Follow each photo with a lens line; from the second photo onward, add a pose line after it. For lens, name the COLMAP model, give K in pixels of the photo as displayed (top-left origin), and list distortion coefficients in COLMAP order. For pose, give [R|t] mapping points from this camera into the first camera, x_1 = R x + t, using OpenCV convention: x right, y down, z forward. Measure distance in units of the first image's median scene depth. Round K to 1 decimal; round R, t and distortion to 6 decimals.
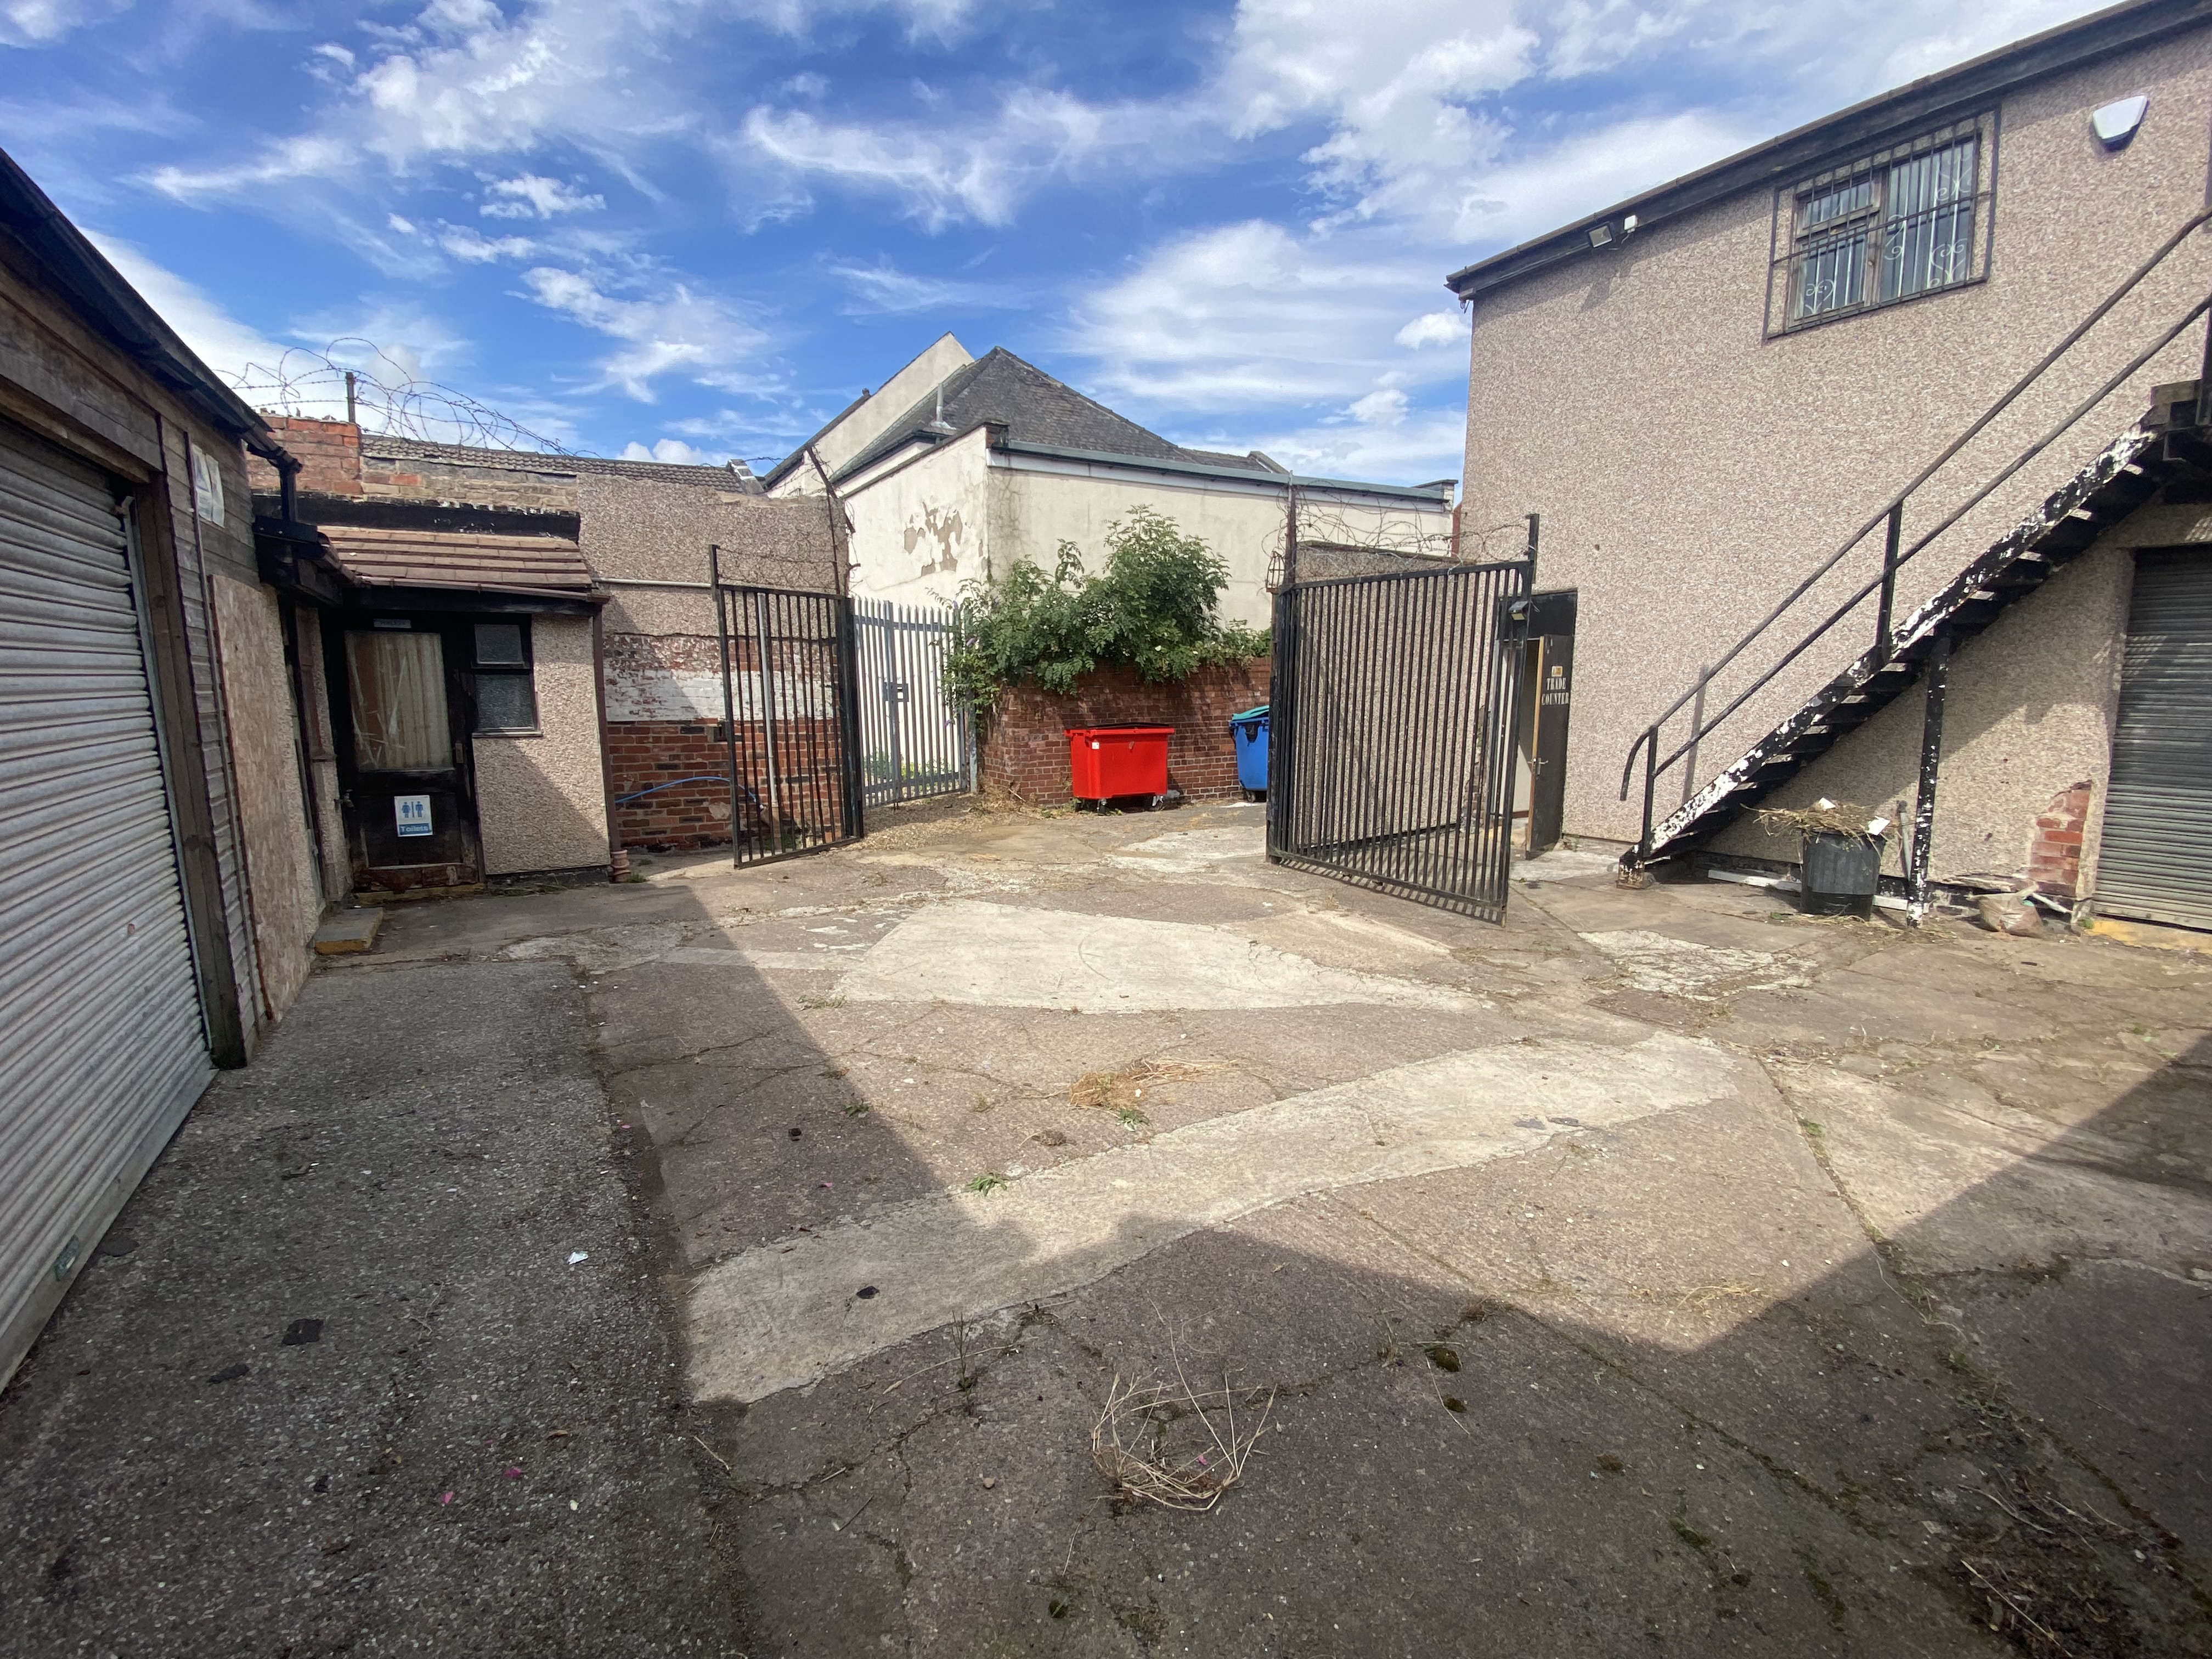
lens RADIAL K [[959.7, 0, 1101.1], [0, 959.7, 822.2], [0, 0, 1]] dist [0.023615, -0.024868]
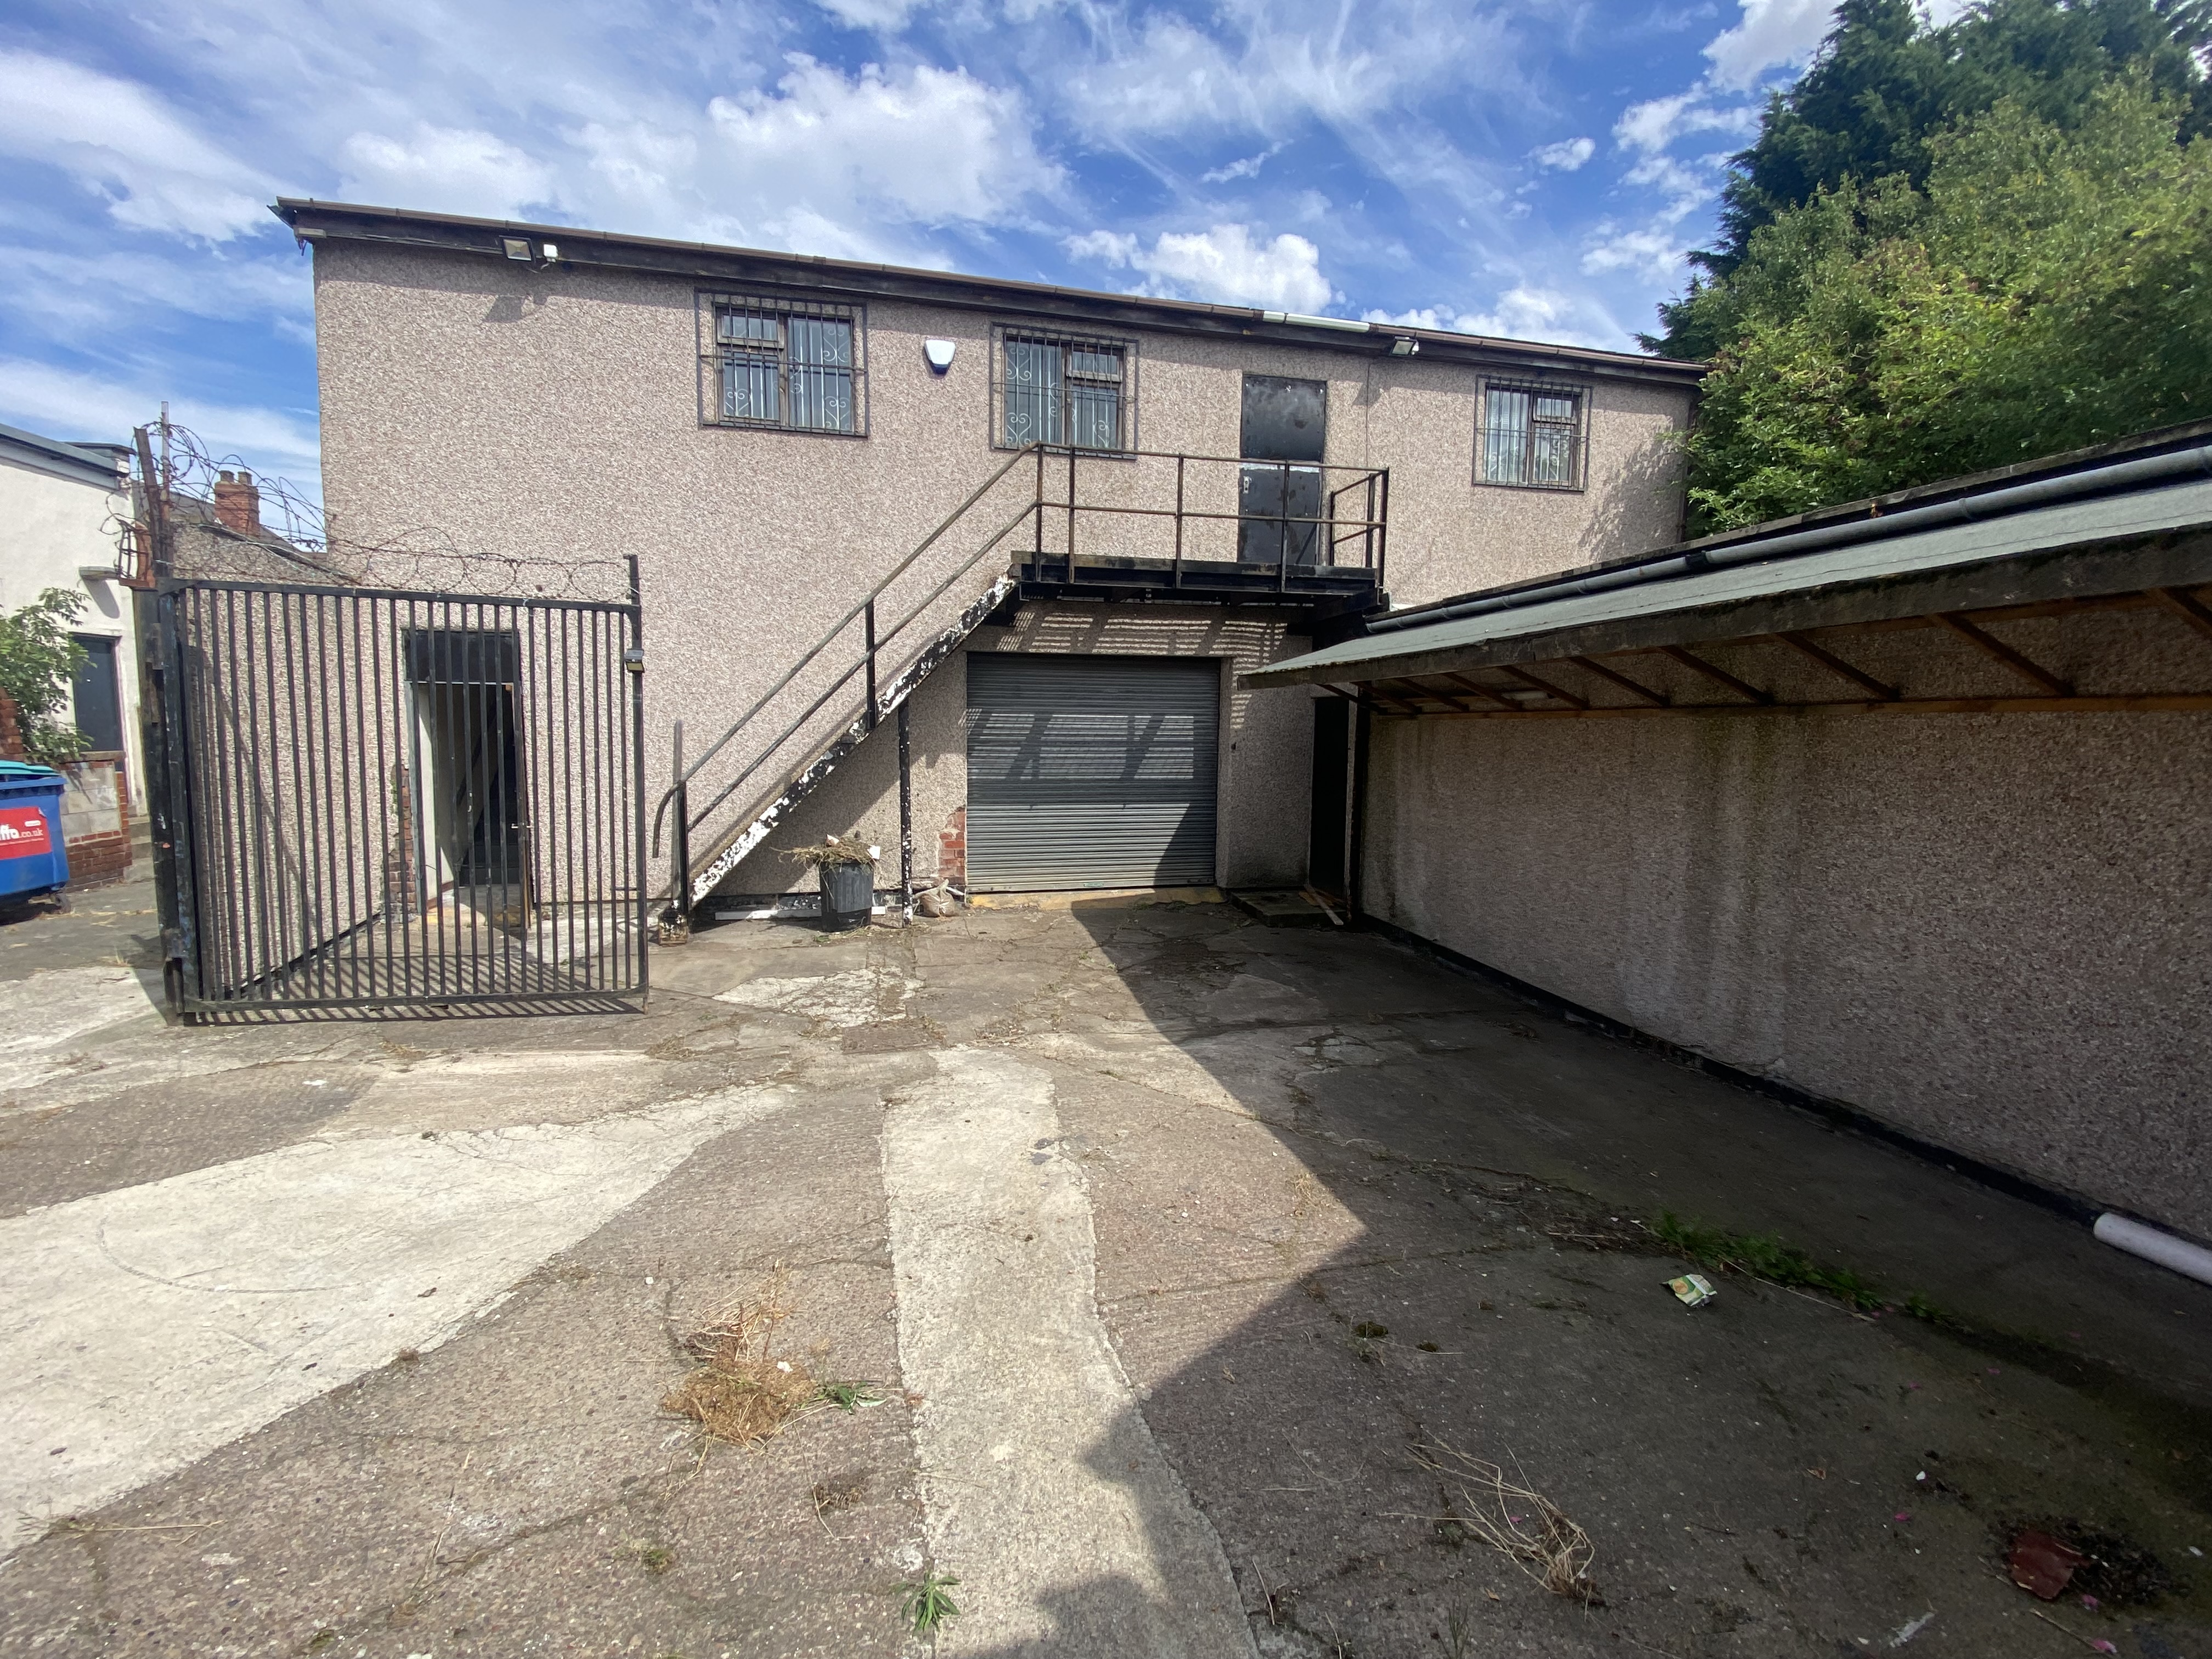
lens RADIAL K [[956.2, 0, 1106.0], [0, 956.2, 829.5], [0, 0, 1]] dist [0.026526, -0.027713]
pose [[0.298744, -0.091671, 0.949920, -0.311095], [0.126475, 0.990399, 0.055801, -0.060404], [-0.945916, 0.103471, 0.307469, 0.342051]]
